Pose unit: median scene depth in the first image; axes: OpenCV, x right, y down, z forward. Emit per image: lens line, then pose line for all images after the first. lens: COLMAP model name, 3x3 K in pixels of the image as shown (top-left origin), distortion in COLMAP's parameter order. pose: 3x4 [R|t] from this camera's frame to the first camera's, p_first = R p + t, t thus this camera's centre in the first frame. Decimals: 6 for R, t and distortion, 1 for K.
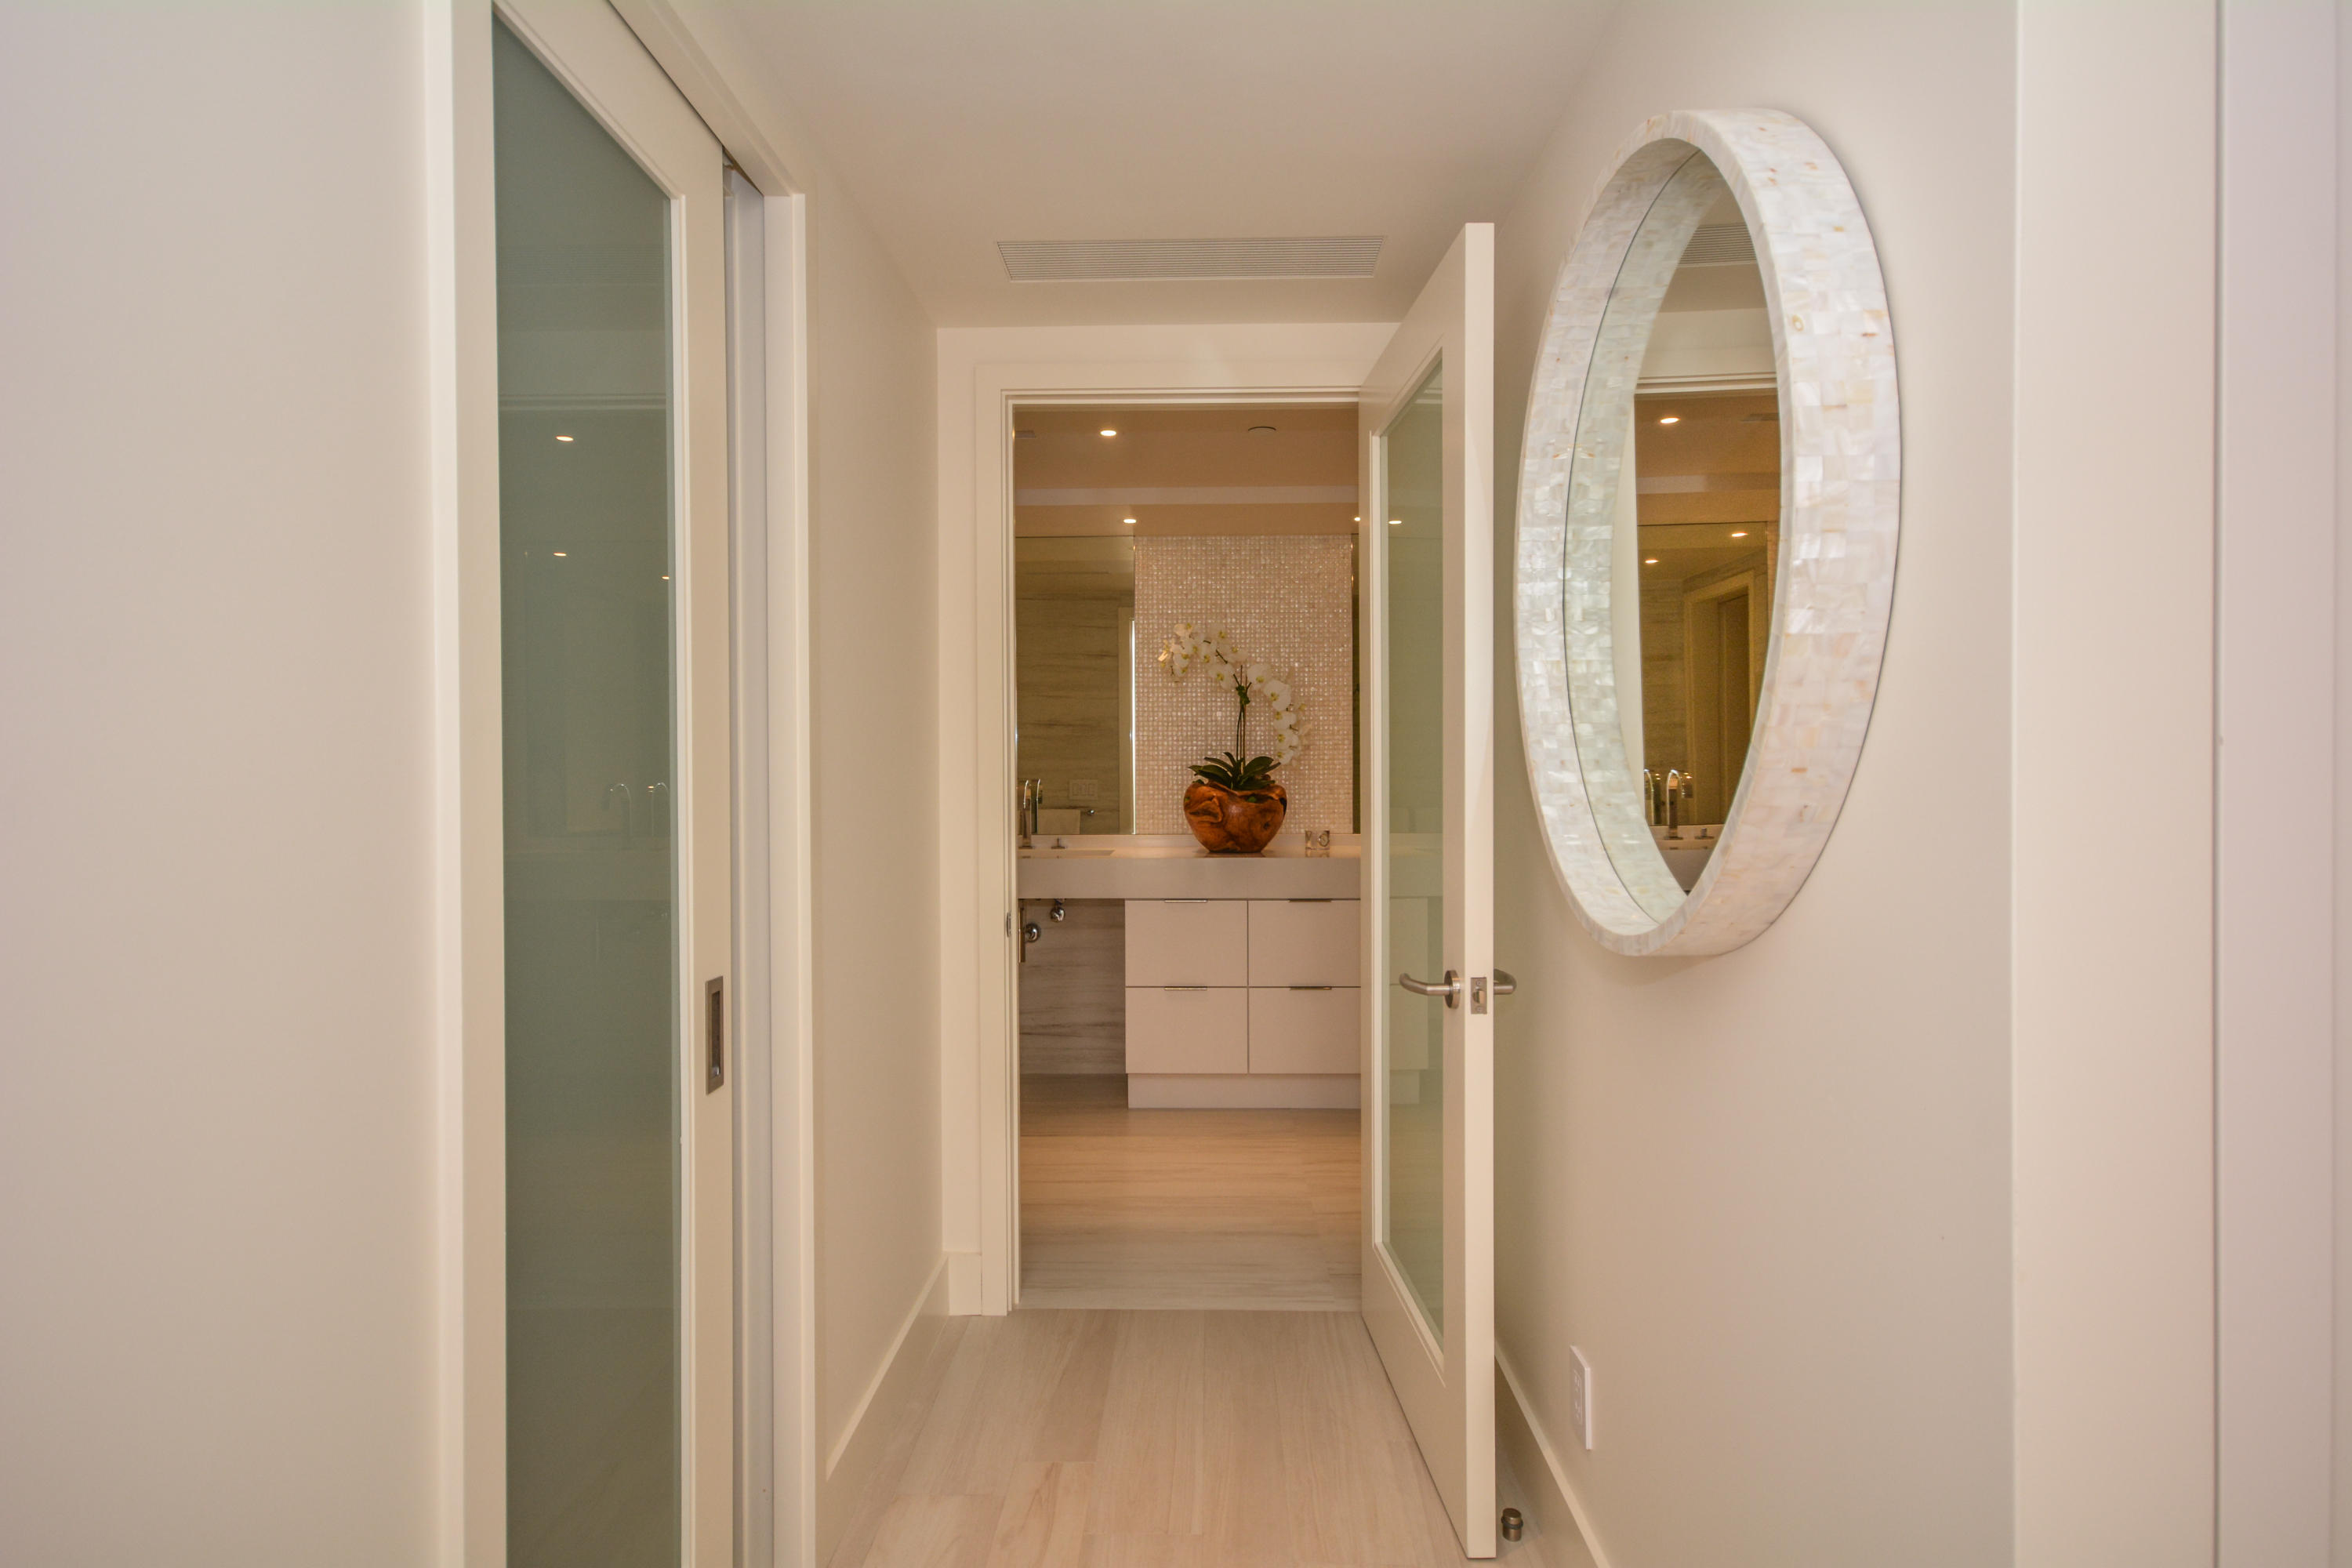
lens RADIAL K [[1282.7, 0, 1176.0], [0, 1282.7, 784.0], [0, 0, 1]] dist [-0.000129, -0.000007]
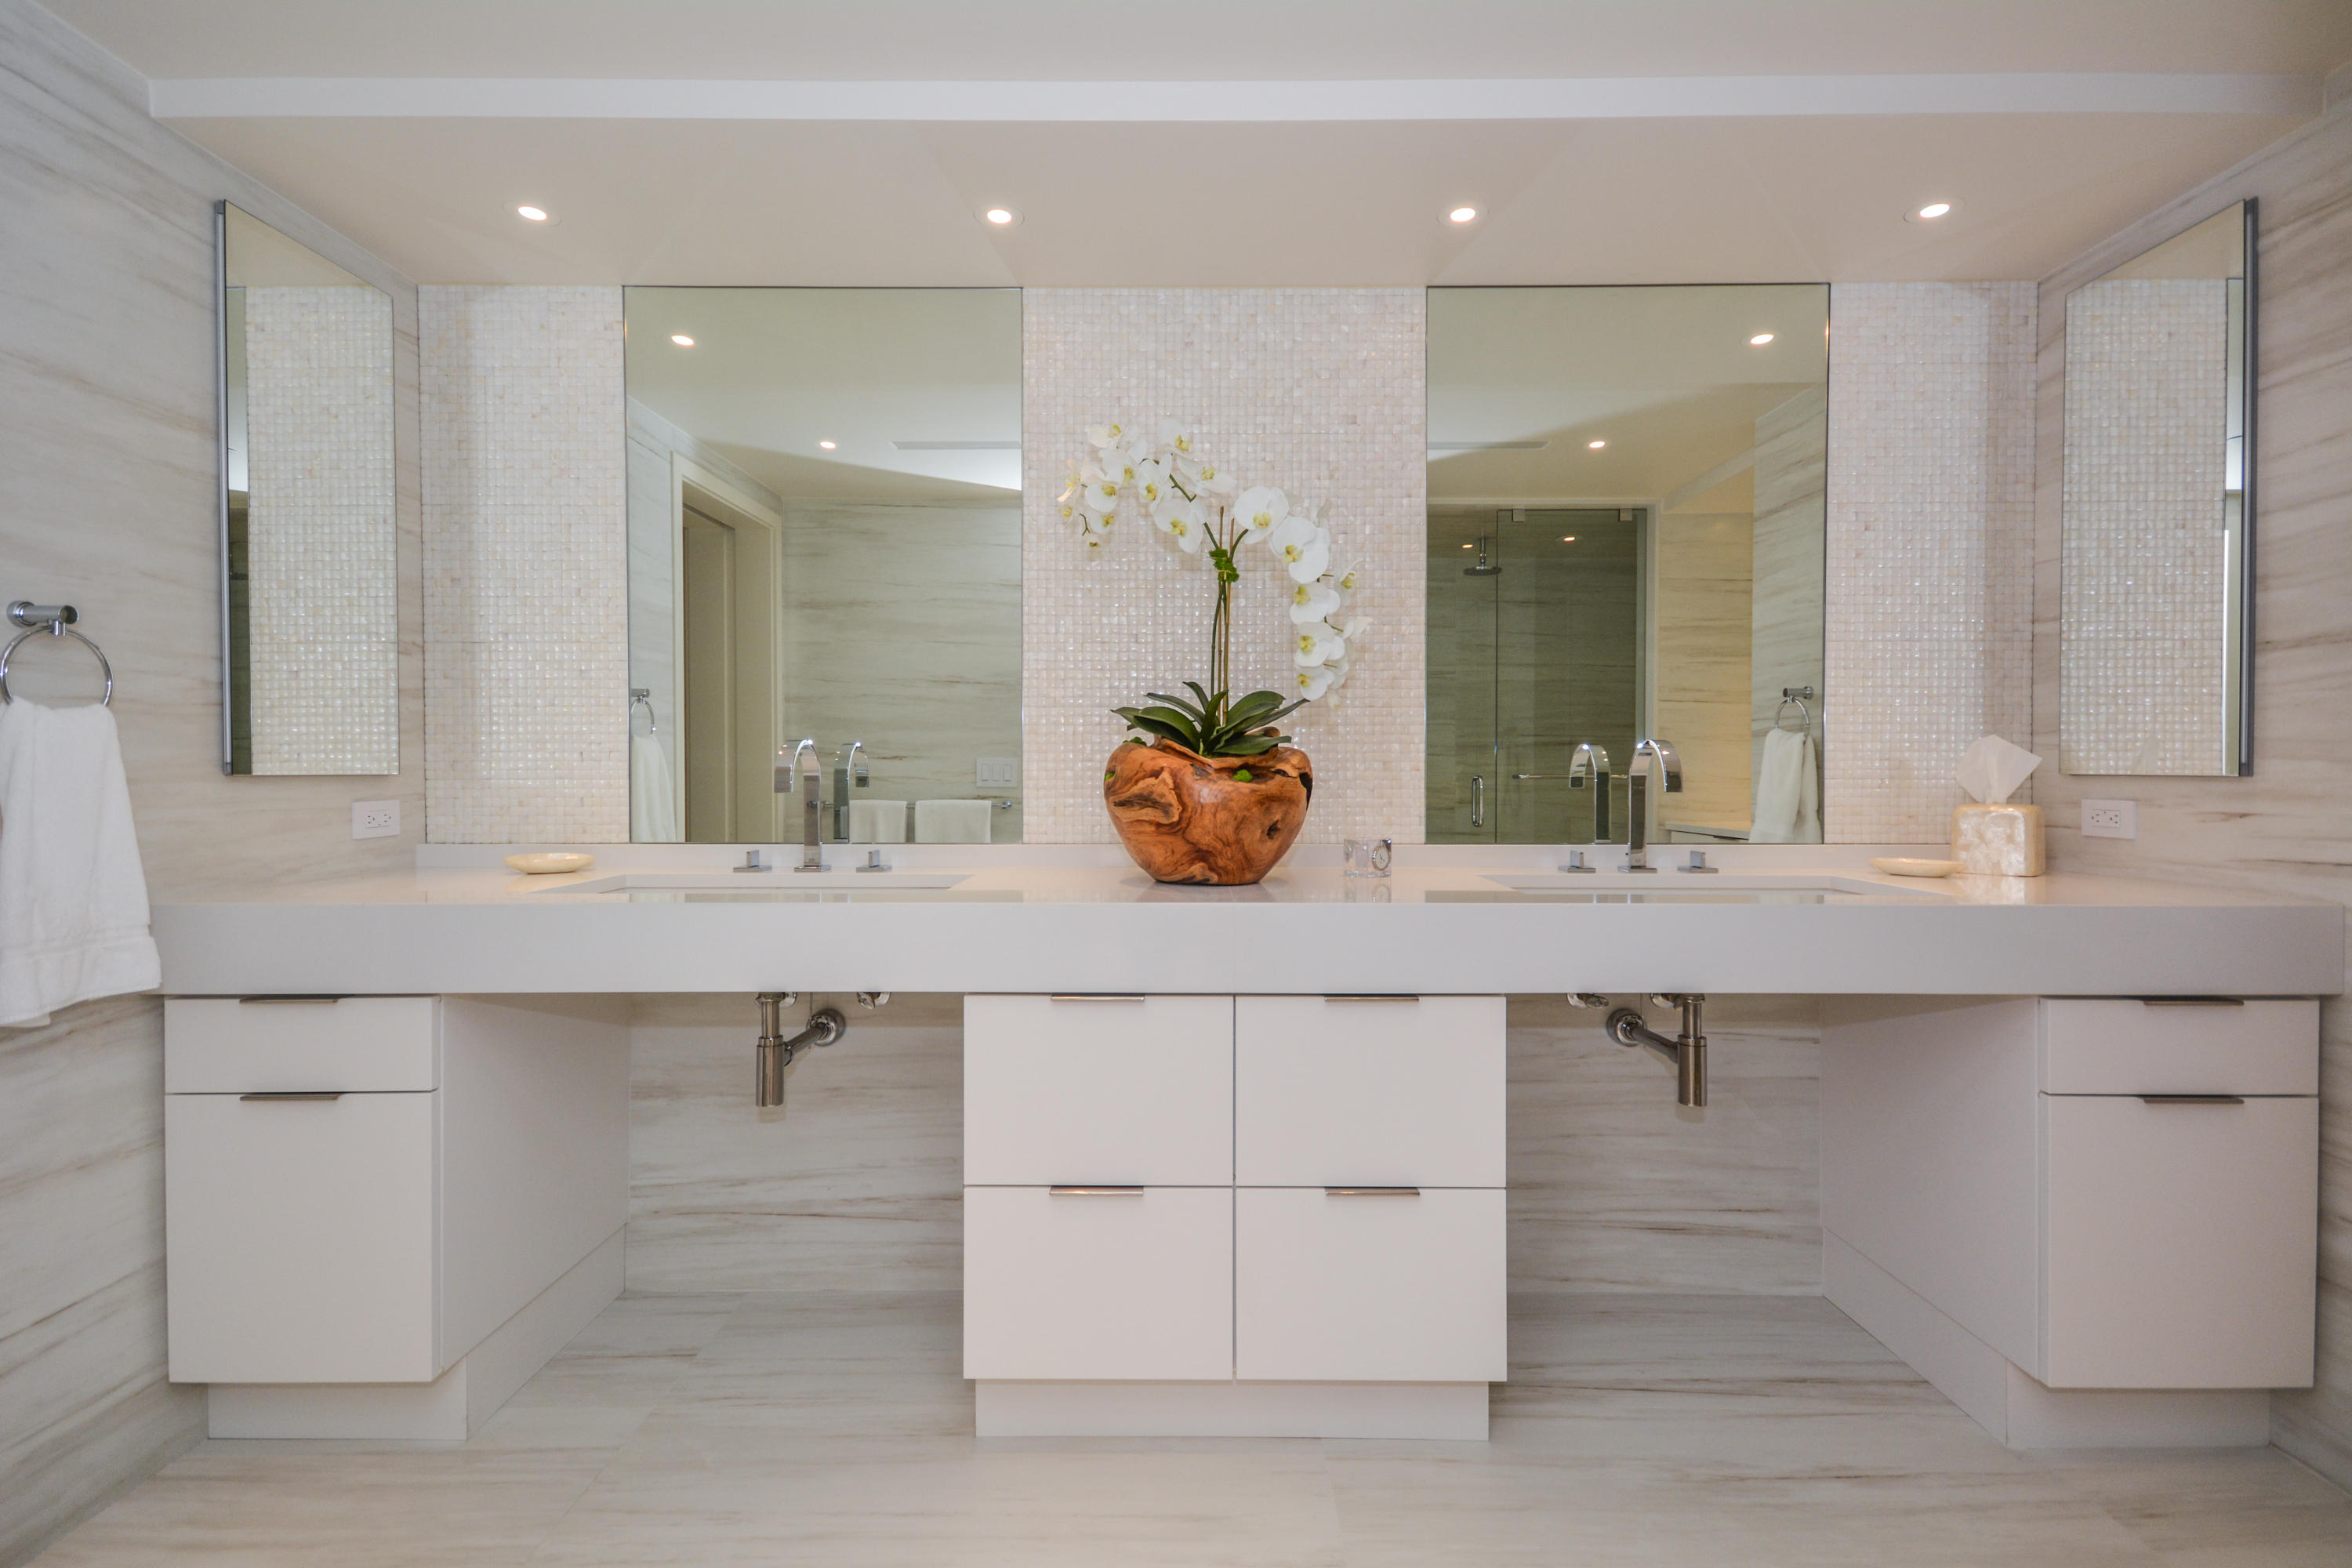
lens RADIAL K [[1089.8, 0, 1176.0], [0, 1089.8, 784.0], [0, 0, 1]] dist [0.000177, 0.000001]
pose [[0.999822, 0.004611, 0.018300, 0.026461], [-0.004615, 0.999989, 0.000179, 0.015056], [-0.018299, -0.000263, 0.999833, 0.585227]]
